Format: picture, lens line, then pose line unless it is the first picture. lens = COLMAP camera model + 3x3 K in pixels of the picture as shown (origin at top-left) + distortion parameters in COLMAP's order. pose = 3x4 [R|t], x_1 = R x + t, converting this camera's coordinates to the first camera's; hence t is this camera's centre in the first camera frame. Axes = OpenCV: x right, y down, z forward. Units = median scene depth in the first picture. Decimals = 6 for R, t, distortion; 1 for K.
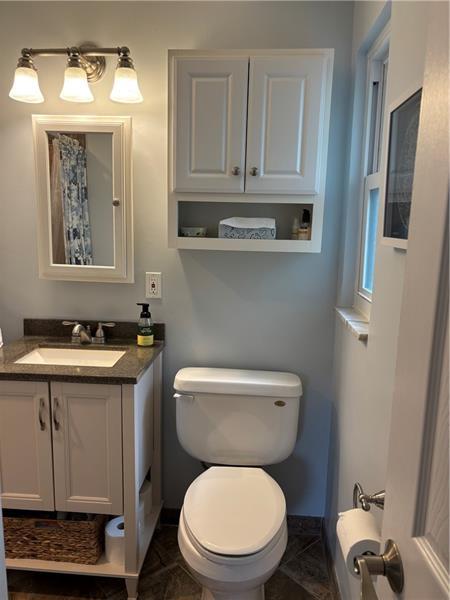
lens RADIAL K [[455.4, 0, 225.0], [0, 455.4, 300.0], [0, 0, 1]] dist [0.022090, -0.005565]
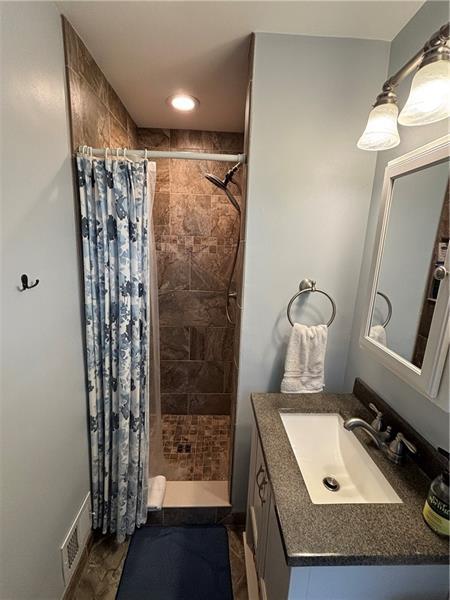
lens RADIAL K [[269.1, 0, 225.0], [0, 269.1, 300.0], [0, 0, 1]] dist [-0.000041, -0.000013]
pose [[0.108525, 0.188459, -0.976066, 0.069397], [-0.210257, 0.964004, 0.162752, -0.170598], [0.971604, 0.187562, 0.144243, 0.670925]]
